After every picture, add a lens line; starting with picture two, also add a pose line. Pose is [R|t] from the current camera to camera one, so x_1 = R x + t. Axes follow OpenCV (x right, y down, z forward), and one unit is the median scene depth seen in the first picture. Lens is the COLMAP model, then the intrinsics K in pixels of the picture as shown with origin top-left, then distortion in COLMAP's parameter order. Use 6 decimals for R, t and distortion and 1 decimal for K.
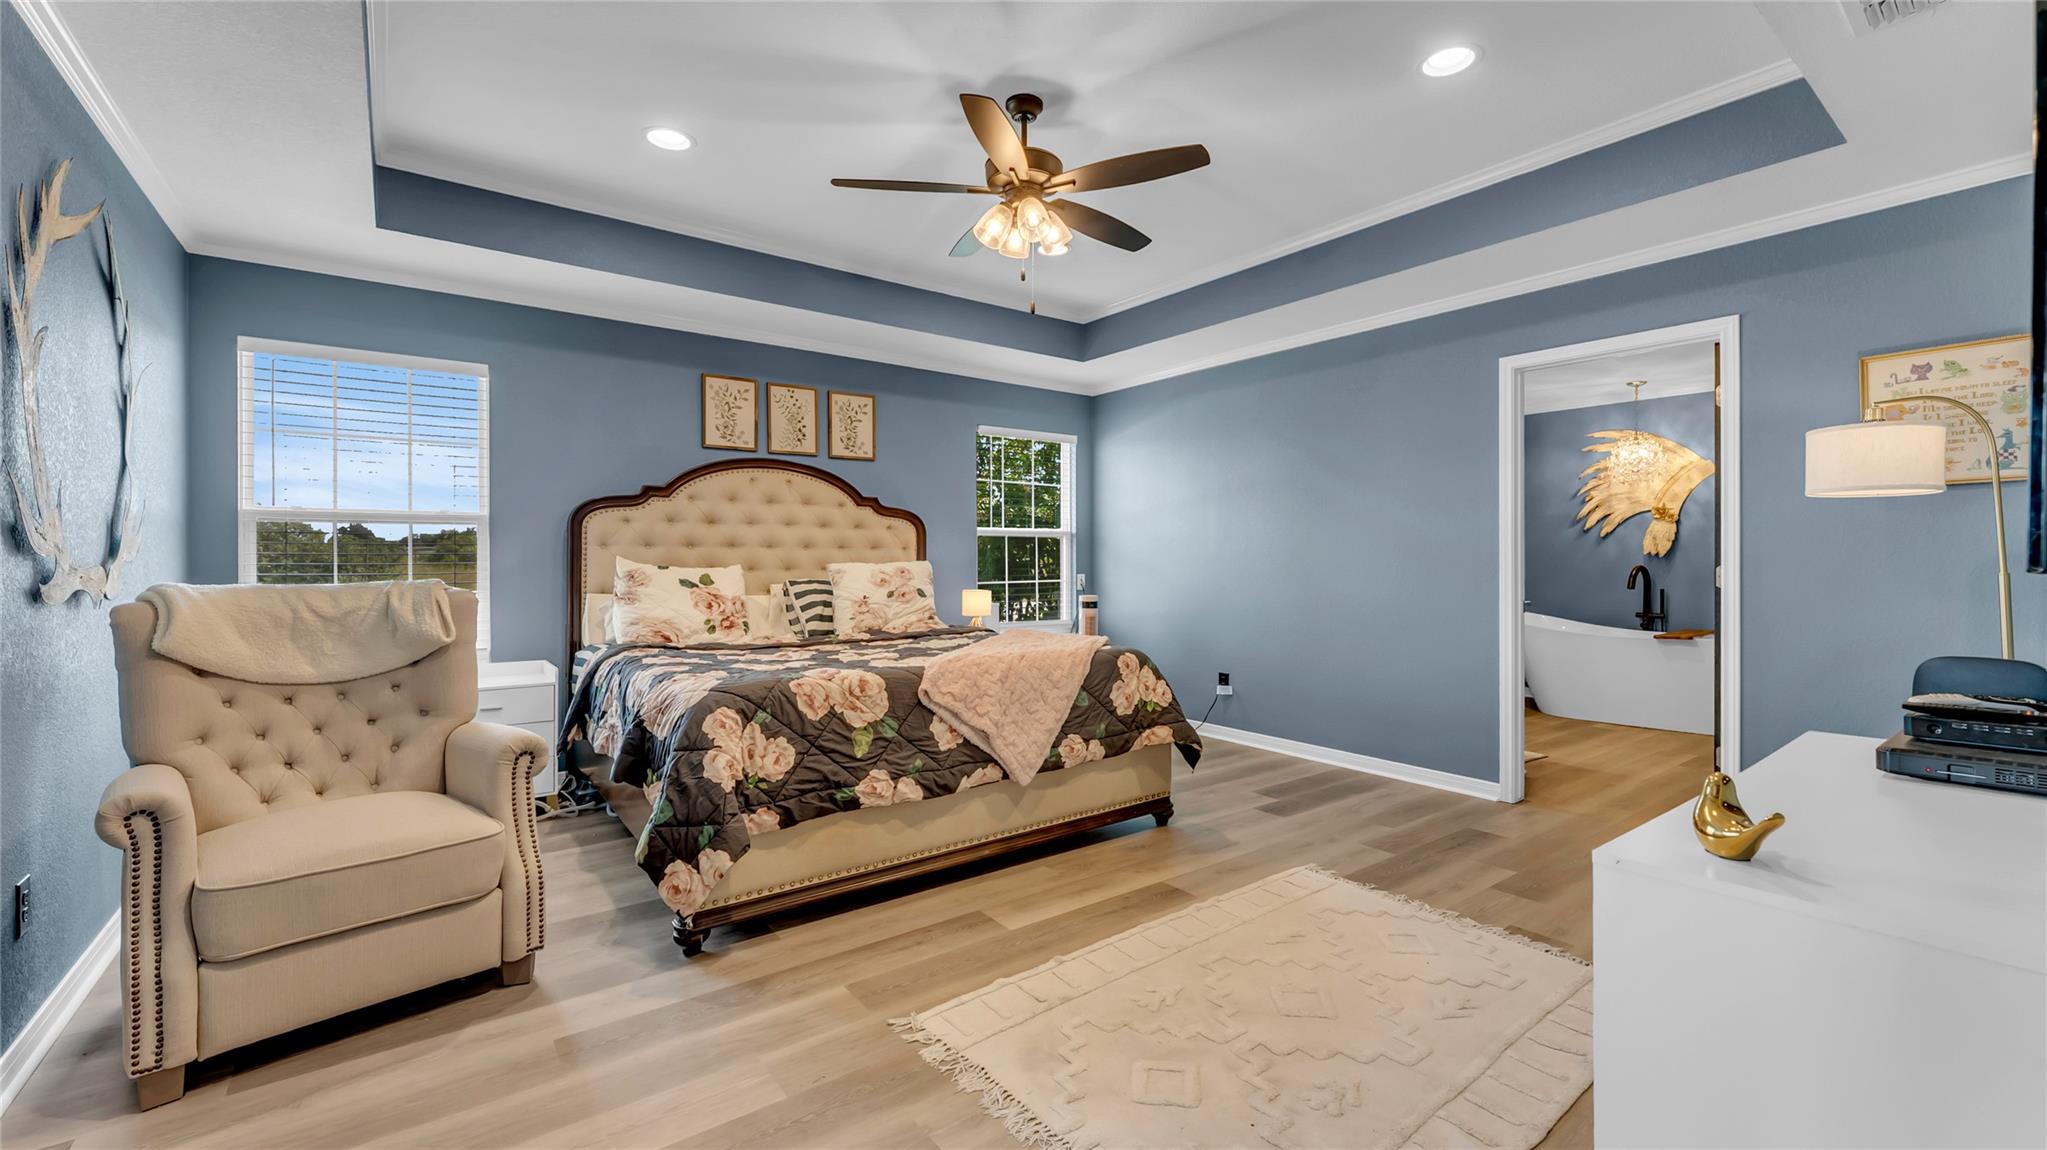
lens RADIAL K [[815.4, 0, 1023.0], [0, 815.4, 581.9], [0, 0, 1]] dist [0.000957, 0.000044]
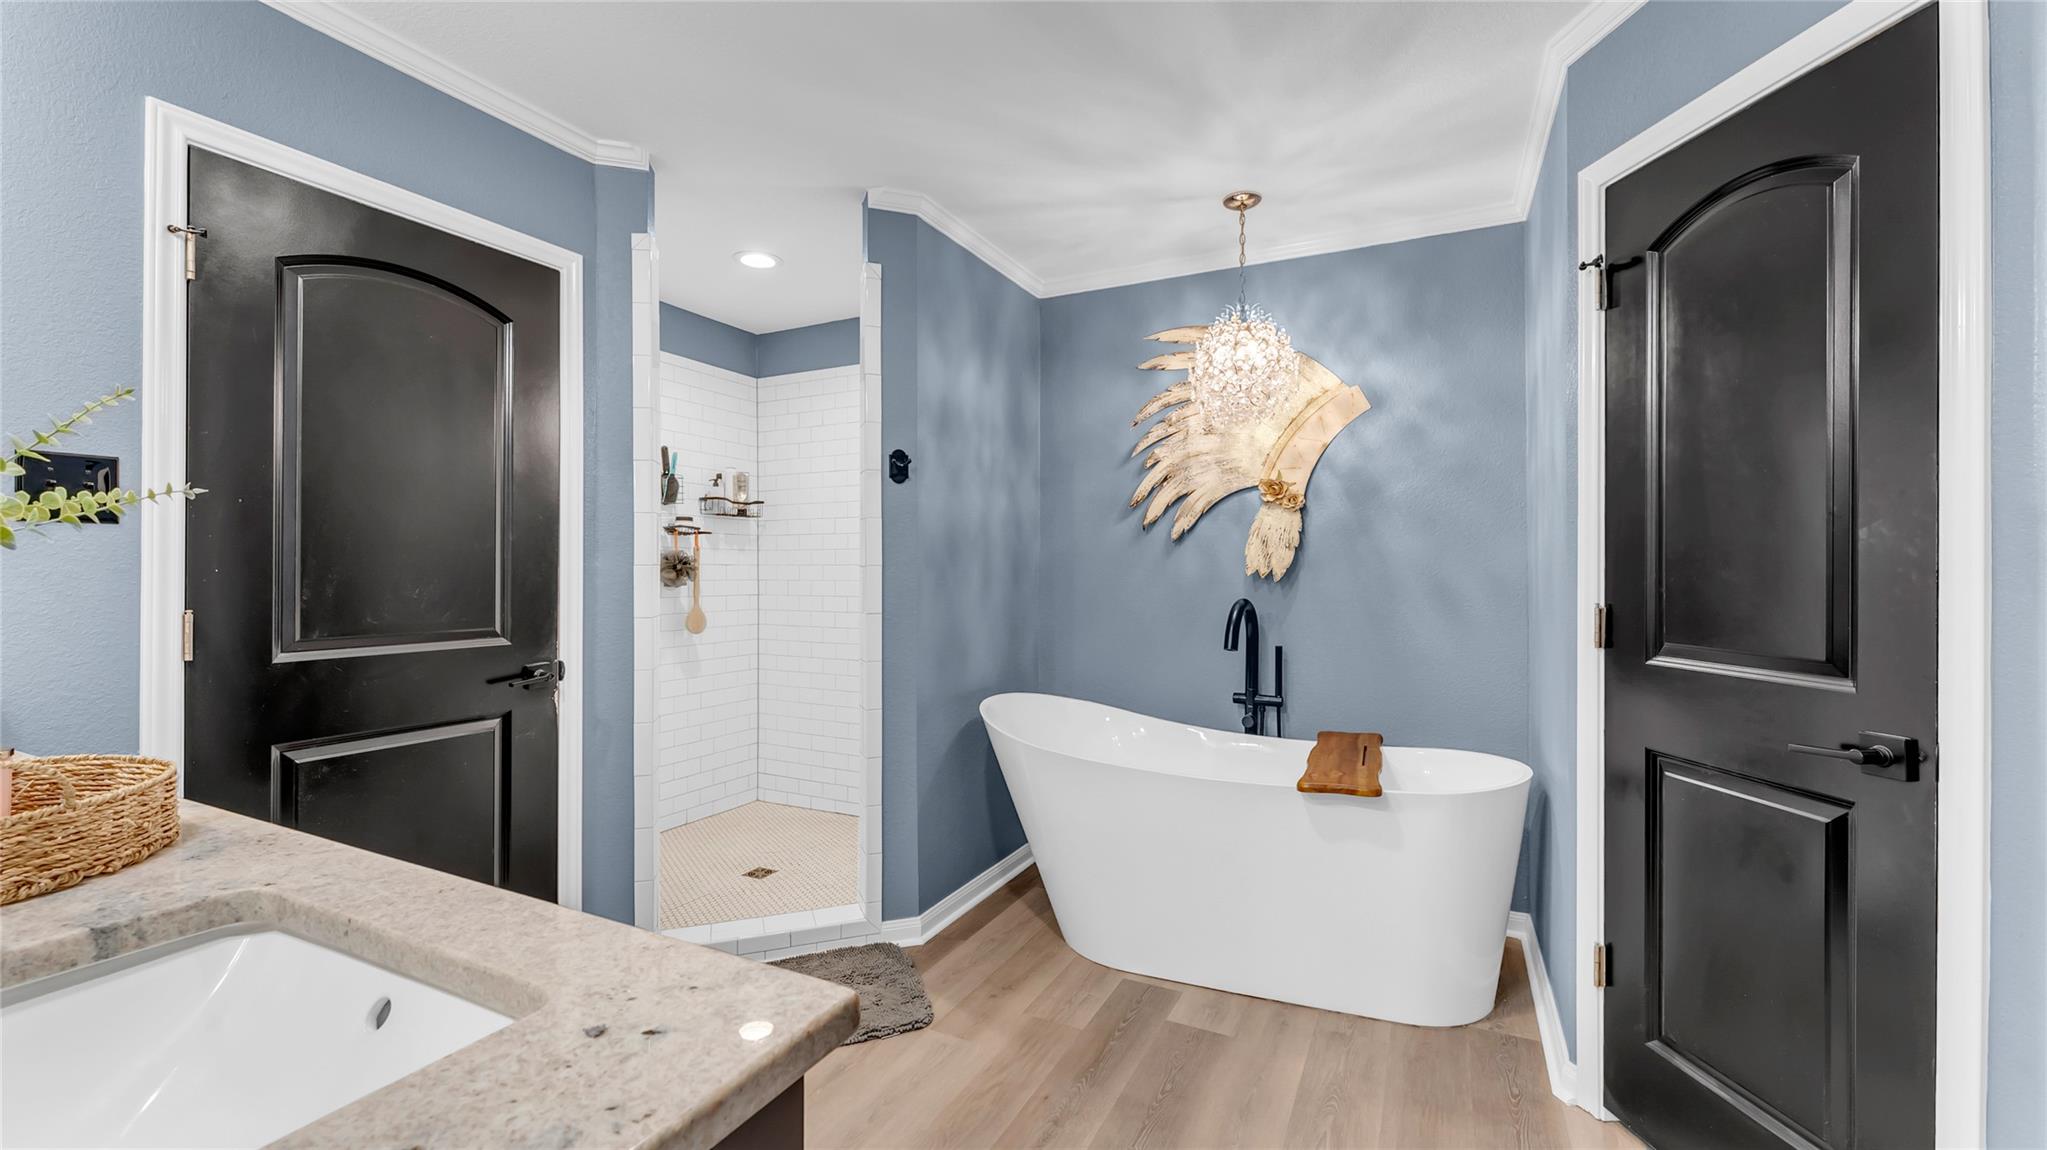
lens RADIAL K [[815.4, 0, 1023.0], [0, 815.4, 581.9], [0, 0, 1]] dist [0.000957, 0.000044]
pose [[0.892644, 0.004438, 0.450740, 0.422877], [-0.000562, 0.999962, -0.008733, -0.025450], [-0.450762, 0.007542, 0.892613, 0.627117]]
